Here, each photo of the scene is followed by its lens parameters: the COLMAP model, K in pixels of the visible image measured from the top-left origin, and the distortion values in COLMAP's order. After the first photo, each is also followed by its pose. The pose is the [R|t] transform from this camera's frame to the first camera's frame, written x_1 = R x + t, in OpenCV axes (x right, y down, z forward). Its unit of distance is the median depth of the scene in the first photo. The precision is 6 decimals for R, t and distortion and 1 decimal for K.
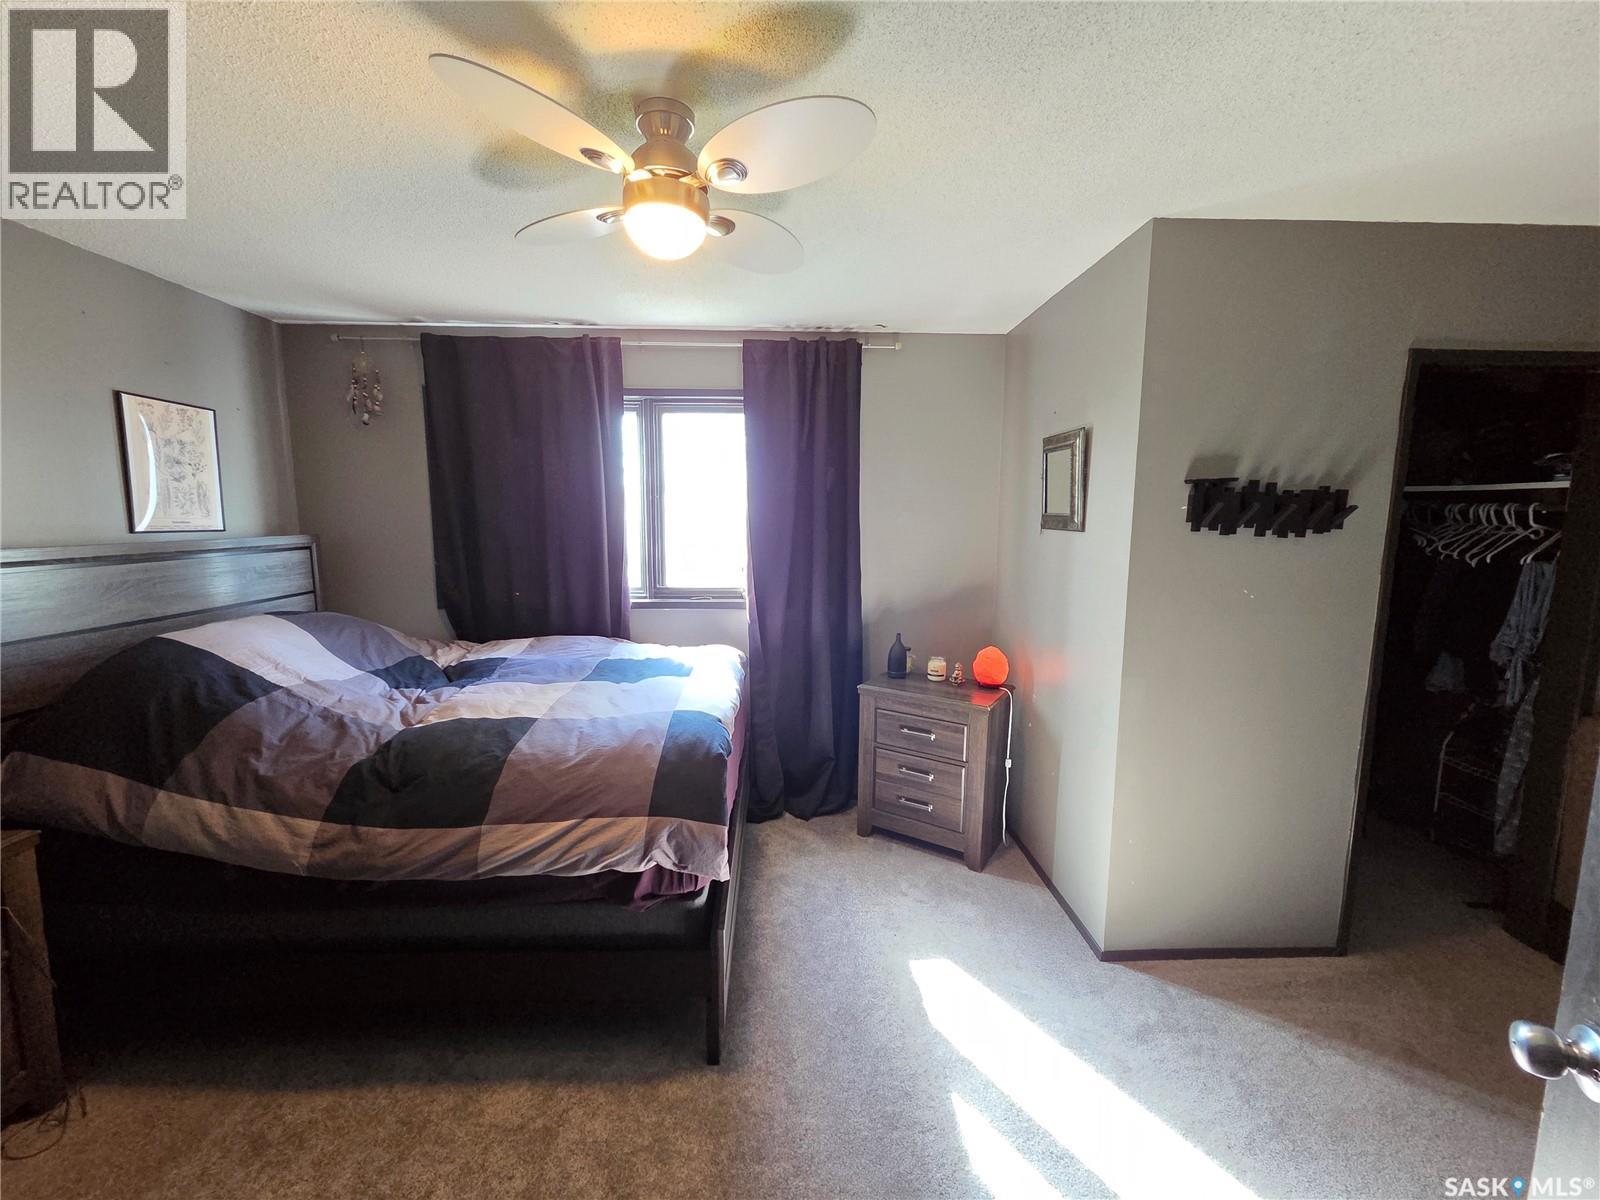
lens RADIAL K [[647.3, 0, 796.1], [0, 647.3, 595.7], [0, 0, 1]] dist [0.006159, -0.000318]
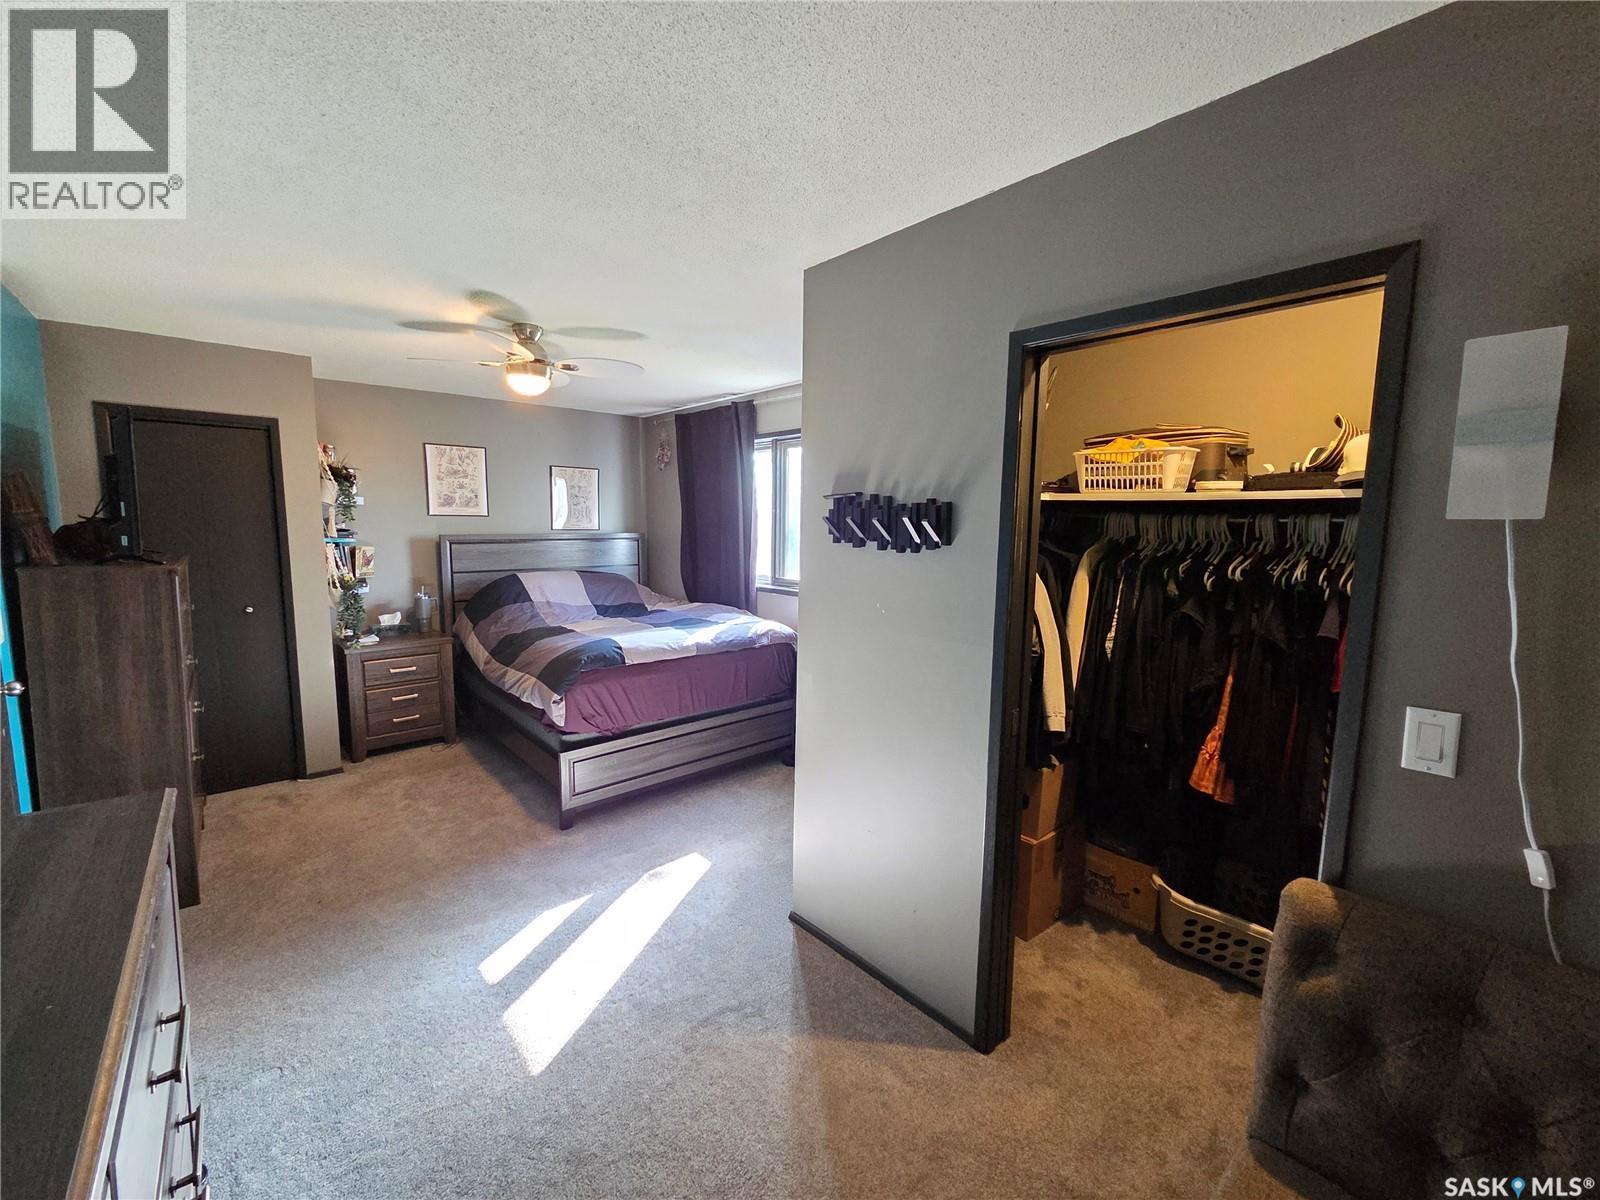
lens RADIAL K [[647.3, 0, 790.6], [0, 647.3, 595.6], [0, 0, 1]] dist [0.006159, -0.000318]
pose [[0.638301, 0.094328, -0.763986, 1.393089], [-0.104755, 0.993875, 0.035191, -0.042603], [0.762626, 0.057569, 0.644273, 0.259422]]
